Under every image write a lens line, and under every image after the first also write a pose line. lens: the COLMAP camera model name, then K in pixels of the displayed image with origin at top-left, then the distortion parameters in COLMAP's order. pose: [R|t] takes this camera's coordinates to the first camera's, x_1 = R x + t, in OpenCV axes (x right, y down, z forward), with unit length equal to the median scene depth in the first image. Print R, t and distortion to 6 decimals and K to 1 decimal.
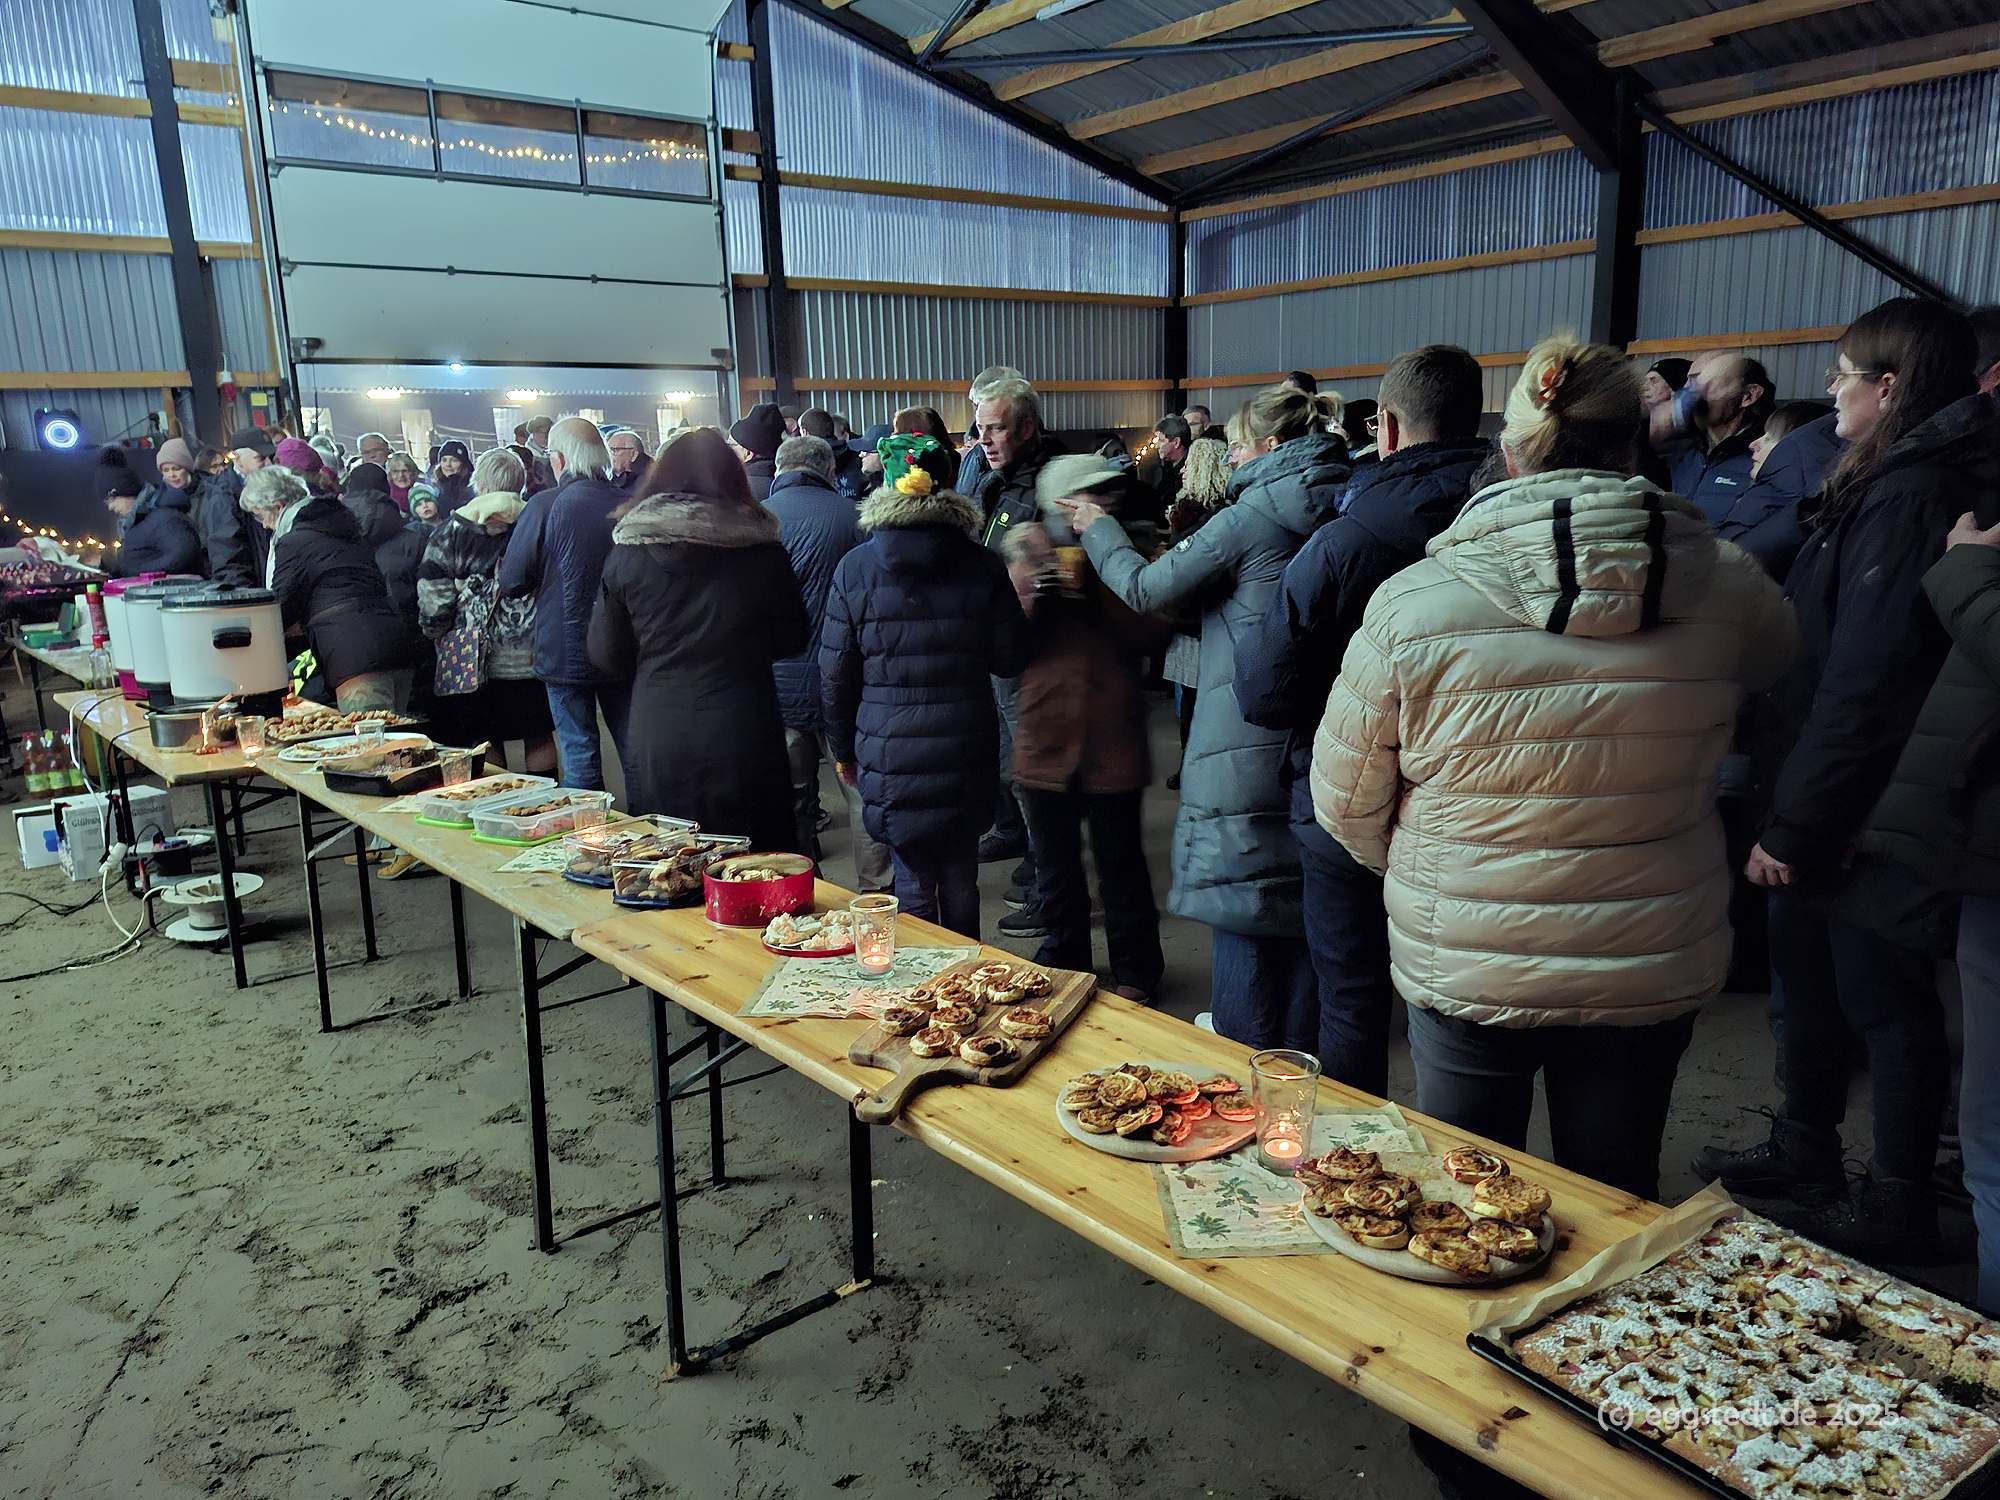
lens RADIAL K [[1449.2, 0, 998.4], [0, 1449.2, 746.9], [0, 0, 1]] dist [0.062754, -0.067454]
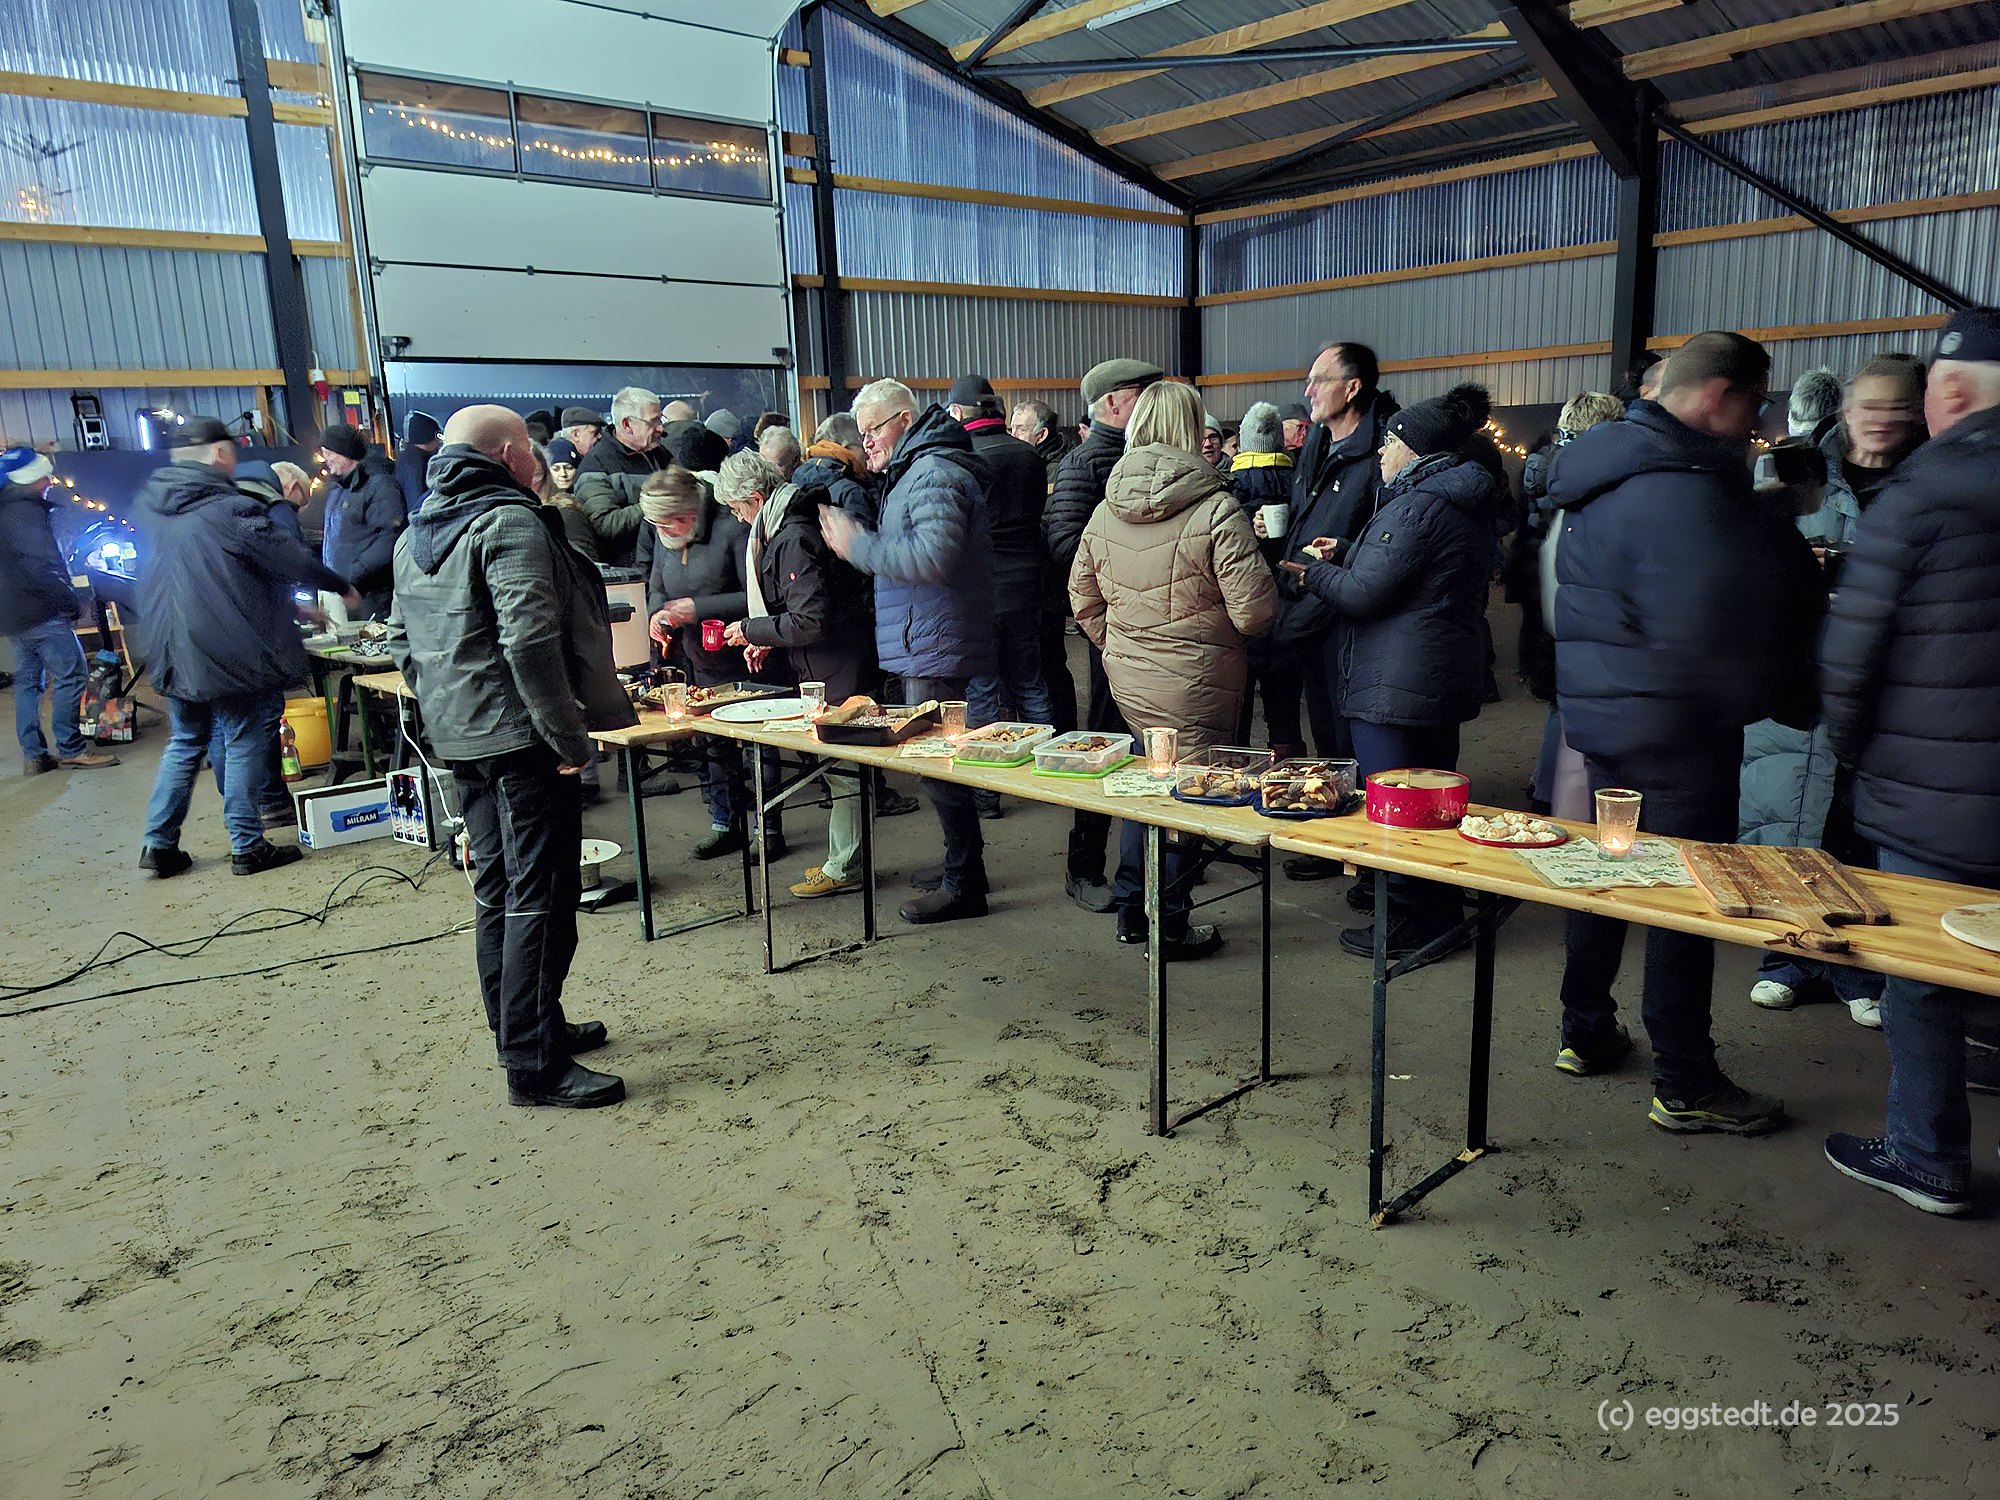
lens RADIAL K [[1436.5, 0, 1000.7], [0, 1436.5, 737.5], [0, 0, 1]] dist [0.071358, -0.071306]
pose [[0.997358, -0.021537, 0.069375, -0.130223], [0.022002, 0.999740, -0.005951, 0.011487], [-0.069229, 0.007461, 0.997573, -0.023889]]
